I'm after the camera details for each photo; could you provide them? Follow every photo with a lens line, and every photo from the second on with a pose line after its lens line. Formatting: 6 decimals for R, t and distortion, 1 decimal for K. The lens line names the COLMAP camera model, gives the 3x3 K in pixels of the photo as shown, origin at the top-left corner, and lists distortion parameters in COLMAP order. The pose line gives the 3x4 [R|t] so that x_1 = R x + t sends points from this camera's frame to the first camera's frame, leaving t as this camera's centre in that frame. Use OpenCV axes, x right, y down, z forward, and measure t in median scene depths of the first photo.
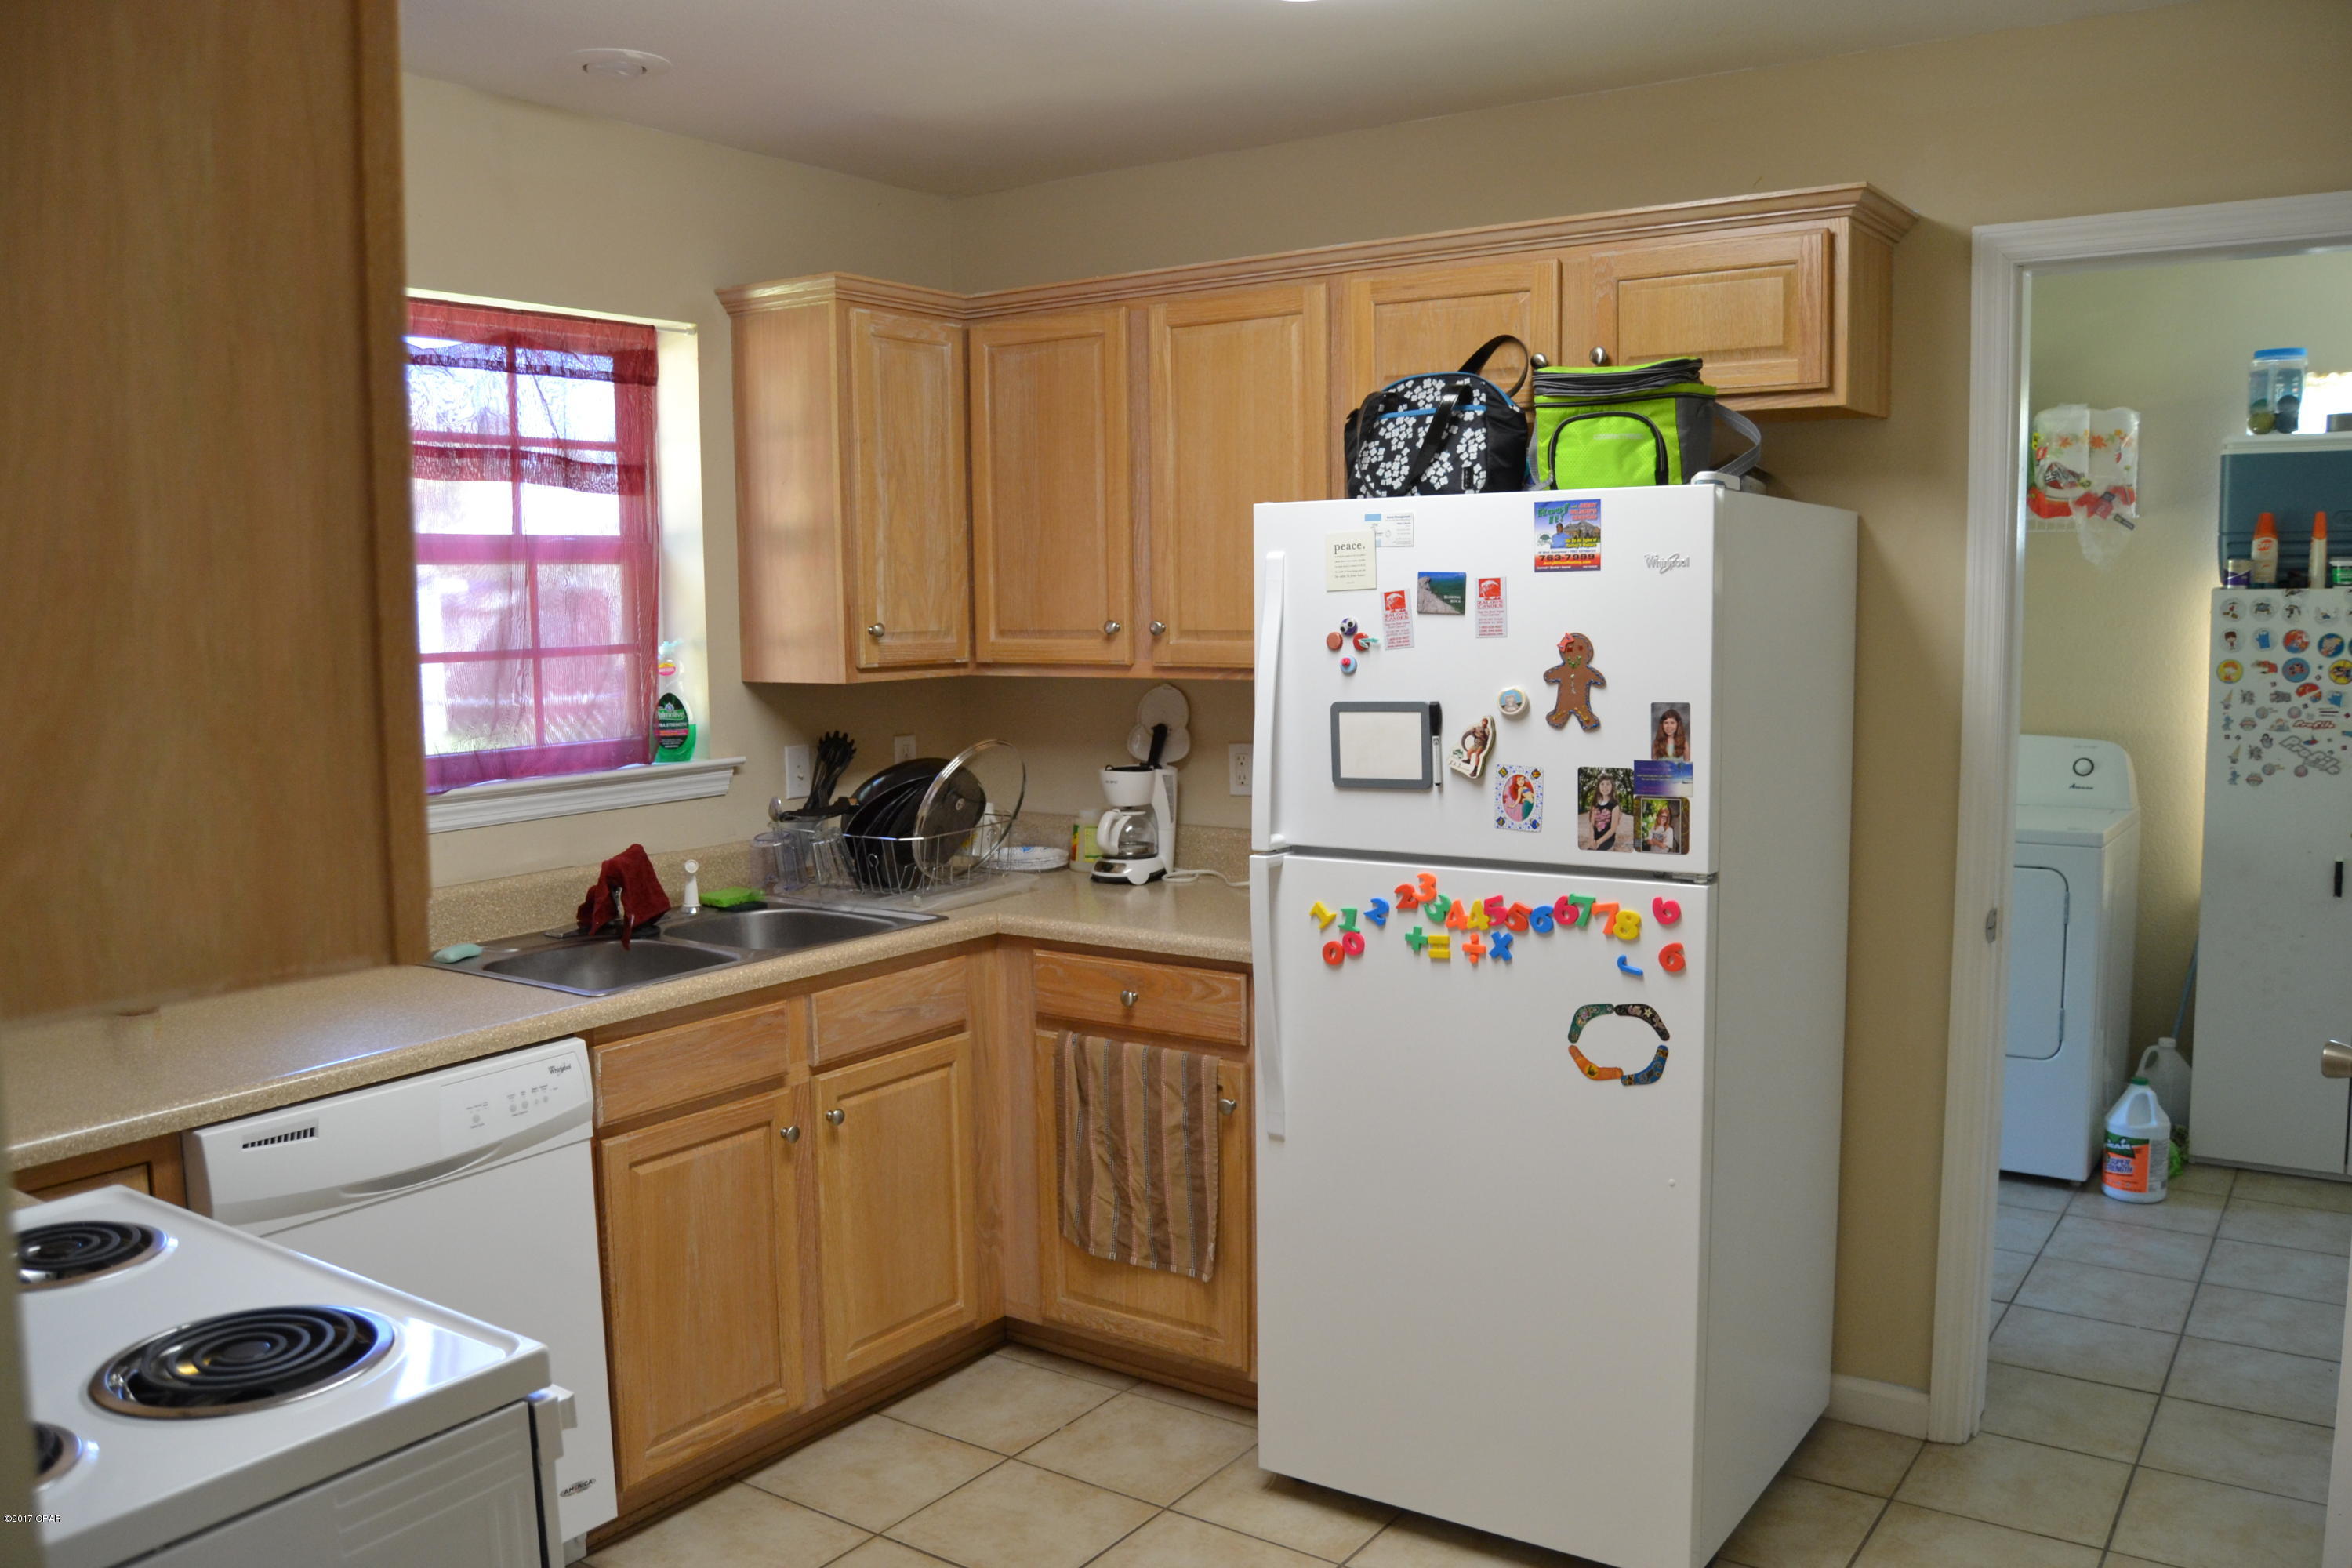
lens RADIAL K [[1827.4, 0, 1176.0], [0, 1827.4, 784.0], [0, 0, 1]] dist [-0.104902, 0.011593]
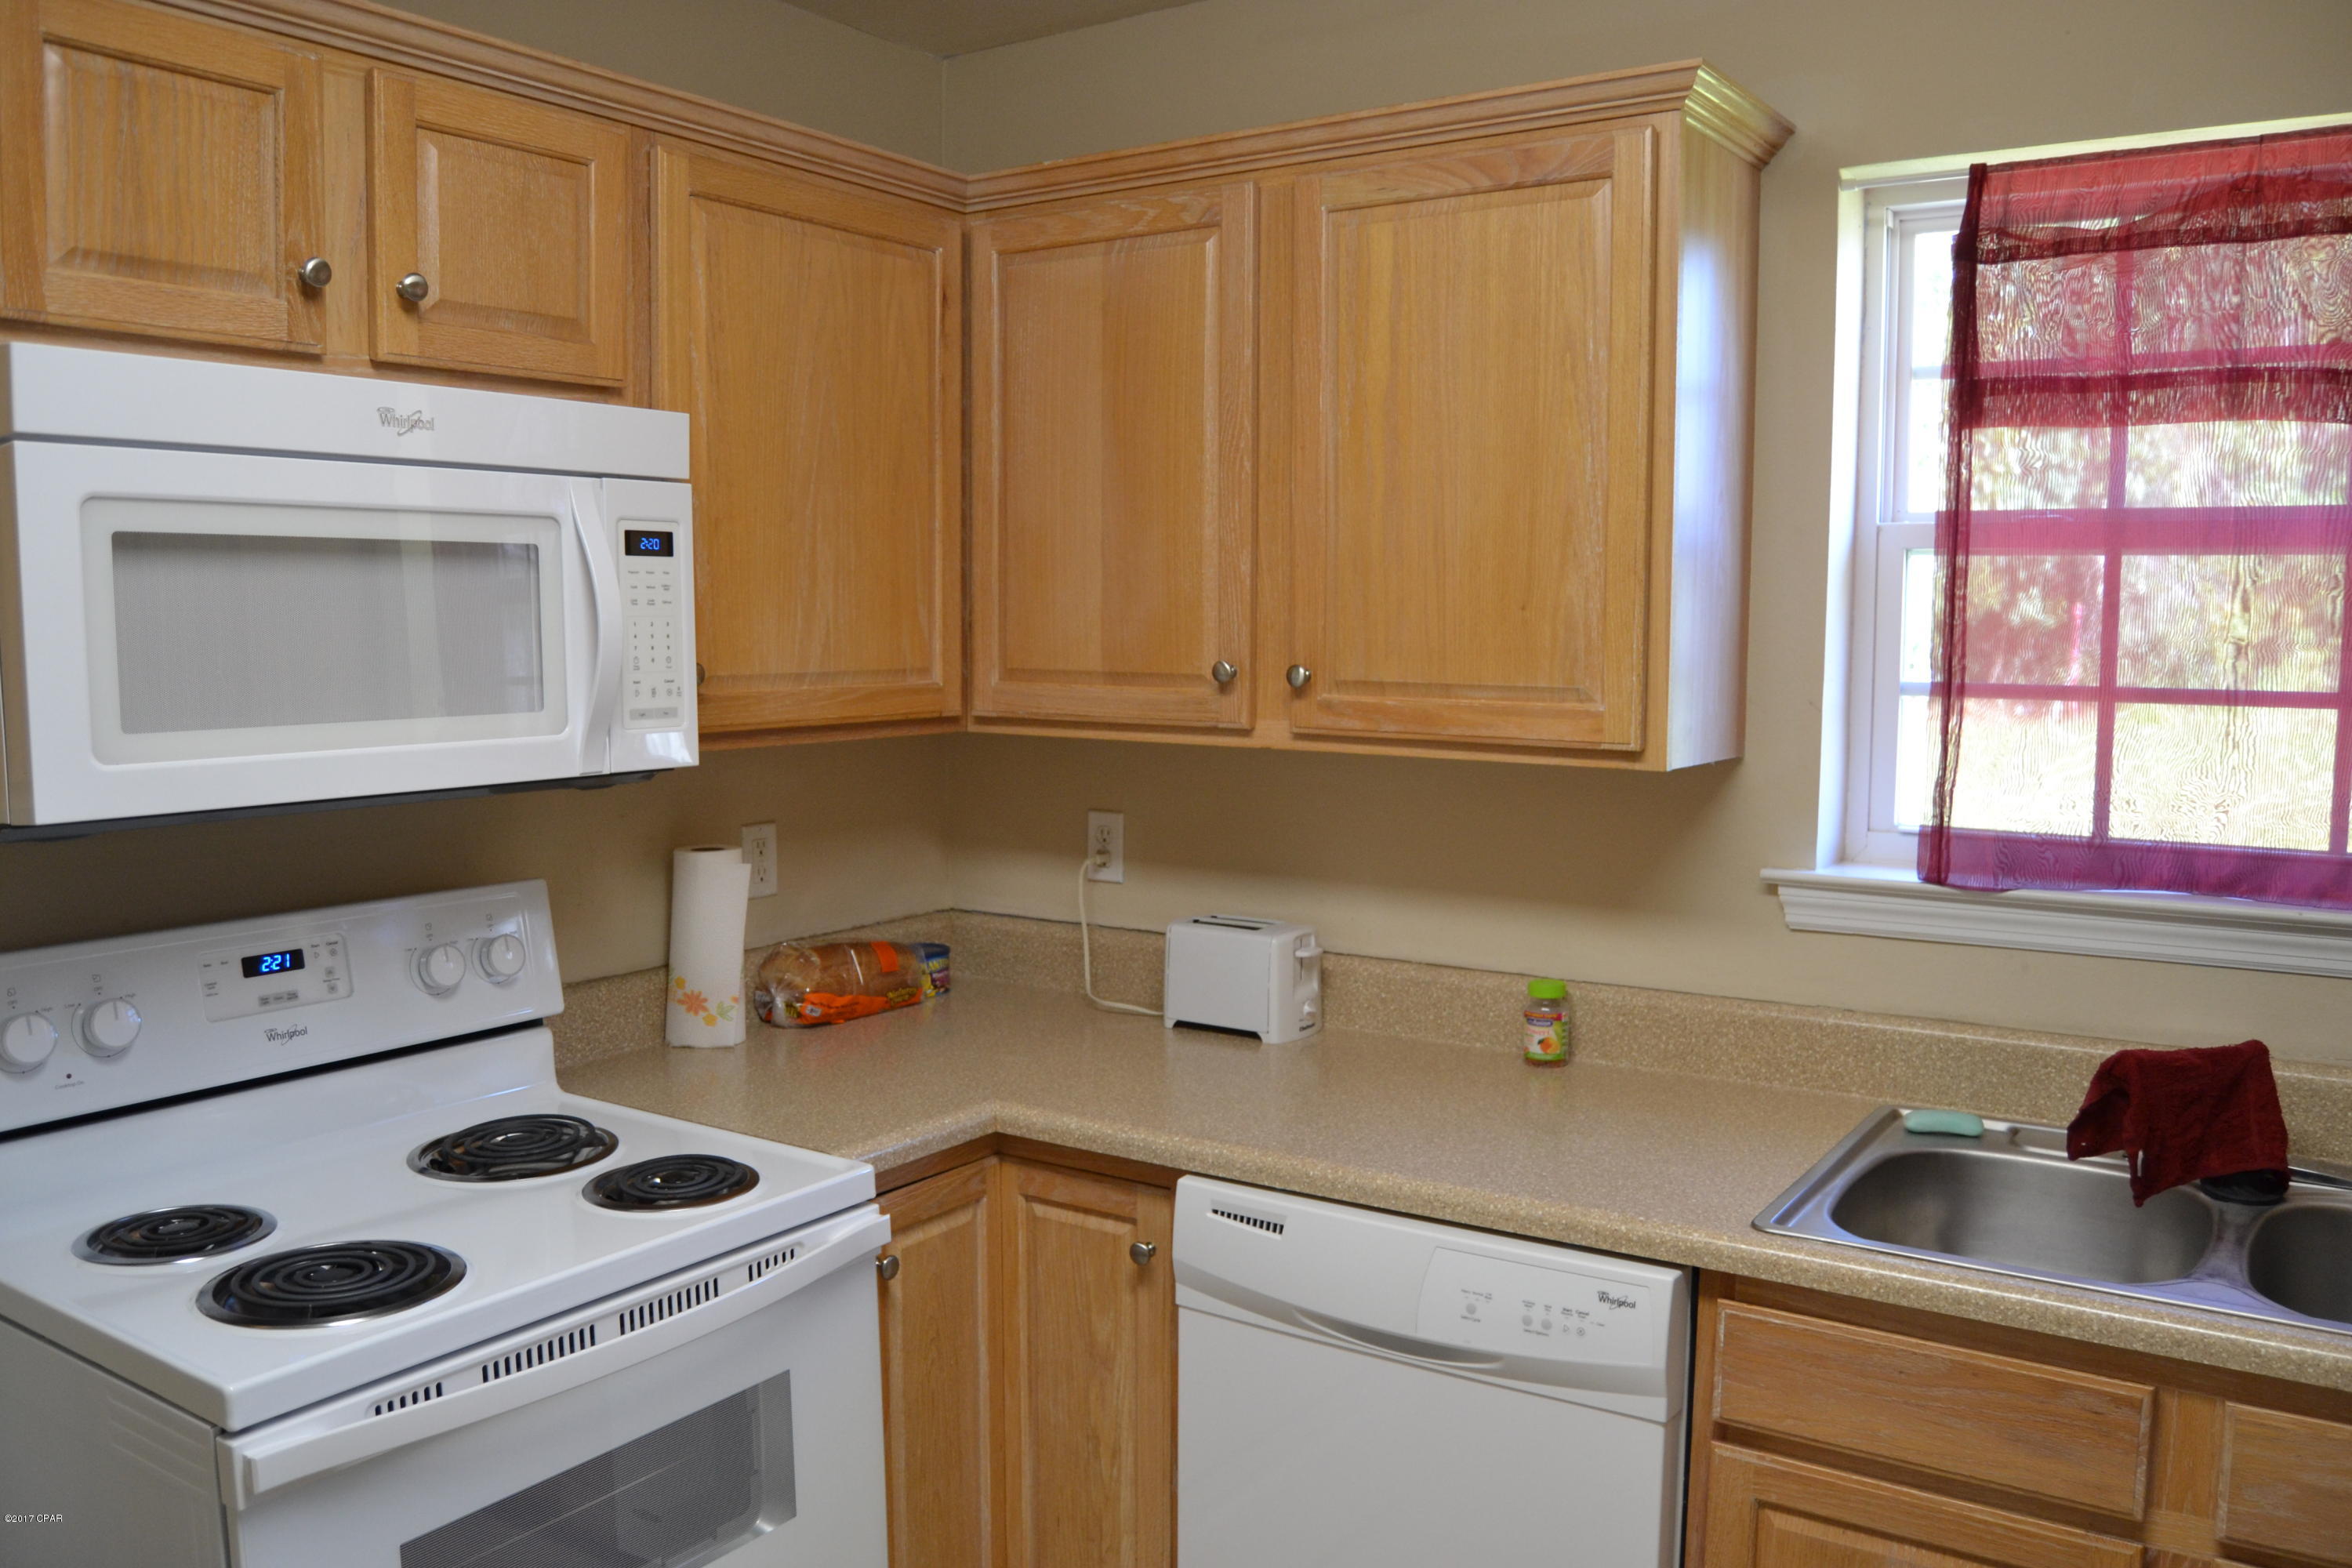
lens RADIAL K [[1827.4, 0, 1176.0], [0, 1827.4, 784.0], [0, 0, 1]] dist [-0.104902, 0.011593]
pose [[-0.006956, 0.096493, -0.995309, 0.315847], [-0.105718, 0.989684, 0.096687, -0.081822], [0.994372, 0.105895, 0.003317, 0.833470]]
